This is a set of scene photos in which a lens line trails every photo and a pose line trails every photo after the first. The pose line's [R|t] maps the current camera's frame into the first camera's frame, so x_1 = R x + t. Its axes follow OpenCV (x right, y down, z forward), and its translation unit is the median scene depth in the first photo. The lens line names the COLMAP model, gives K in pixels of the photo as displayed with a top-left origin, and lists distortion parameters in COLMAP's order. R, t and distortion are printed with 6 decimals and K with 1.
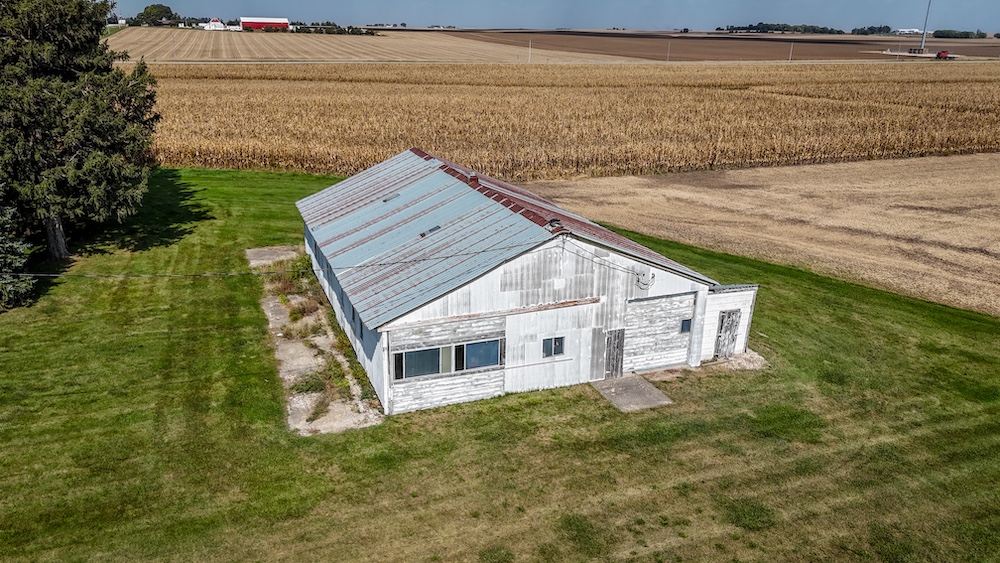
lens RADIAL K [[736.6, 0, 500.0], [0, 736.6, 281.5], [0, 0, 1]] dist [0.054024, -0.006121]
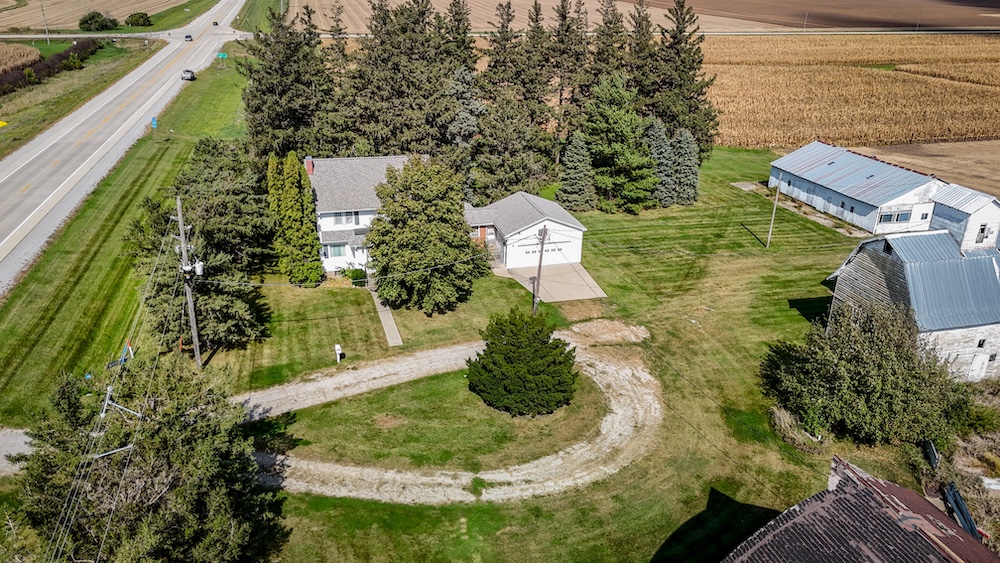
lens RADIAL K [[736.6, 0, 500.0], [0, 736.6, 281.5], [0, 0, 1]] dist [0.054024, -0.006121]
pose [[0.995640, 0.044585, -0.081932, -0.675823], [-0.038522, 0.996503, 0.074141, 0.093724], [0.084951, -0.070661, 0.993876, -1.074949]]
